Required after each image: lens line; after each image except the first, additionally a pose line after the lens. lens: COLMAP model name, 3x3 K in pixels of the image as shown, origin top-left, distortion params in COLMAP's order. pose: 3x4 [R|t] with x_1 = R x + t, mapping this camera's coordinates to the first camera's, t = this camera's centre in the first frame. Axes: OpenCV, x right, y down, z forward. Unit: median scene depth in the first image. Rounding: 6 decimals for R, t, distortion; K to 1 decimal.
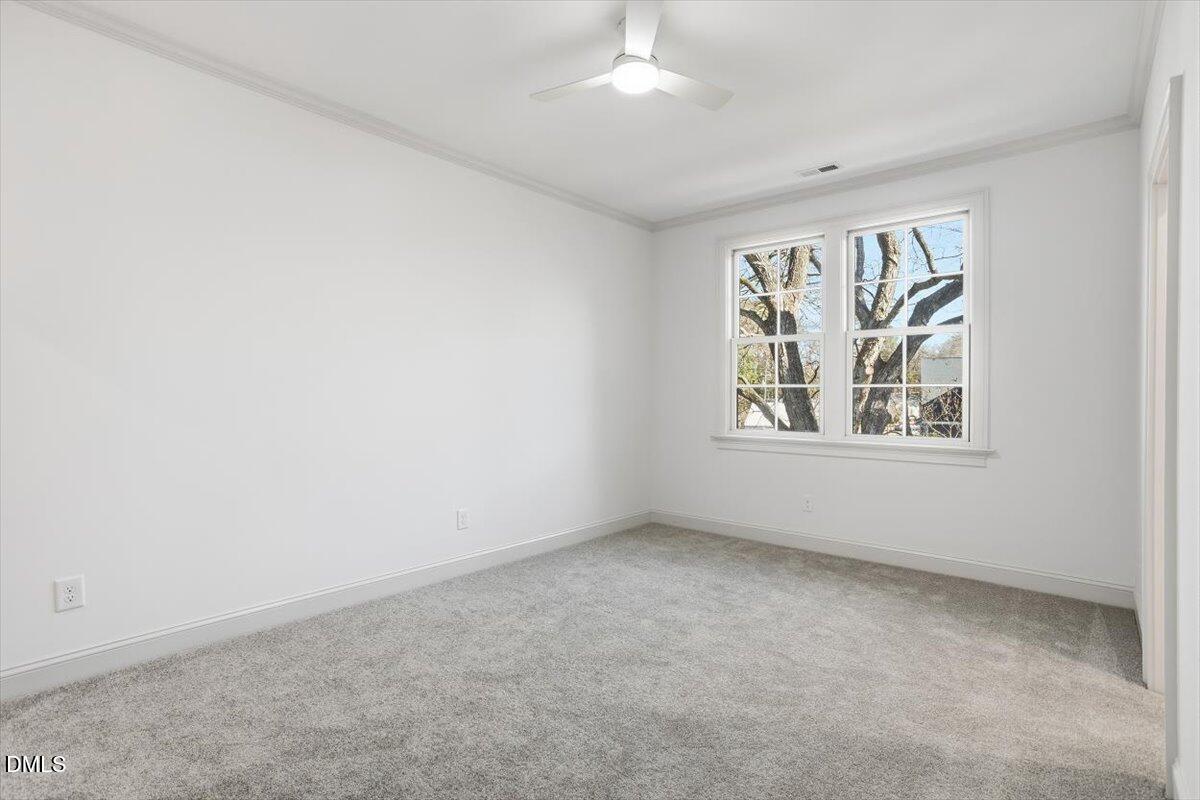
lens RADIAL K [[570.1, 0, 605.0], [0, 570.1, 398.4], [0, 0, 1]] dist [-0.037510, 0.000269]
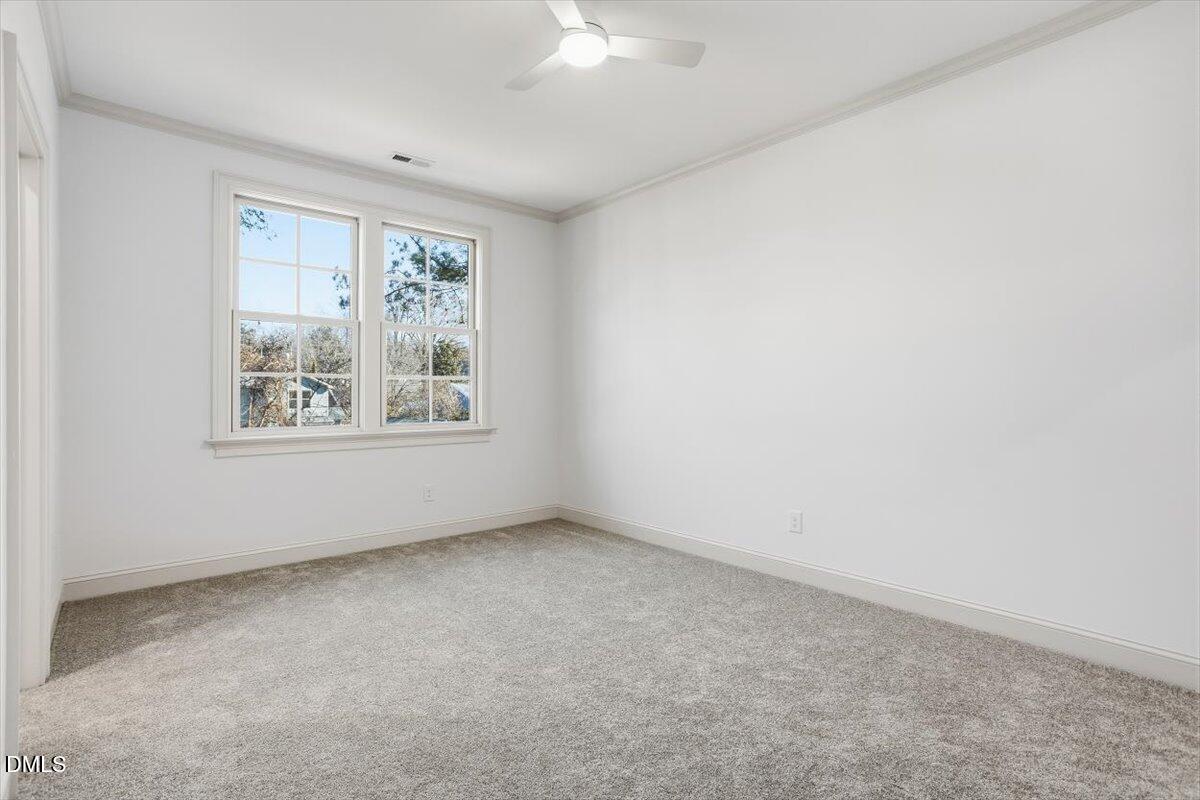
lens RADIAL K [[570.1, 0, 605.0], [0, 570.1, 398.4], [0, 0, 1]] dist [-0.037510, 0.000269]
pose [[0.154199, -0.018015, 0.987876, -0.509657], [-0.001421, 0.999829, 0.018455, -0.002742], [-0.988039, -0.004250, 0.154147, 0.456292]]
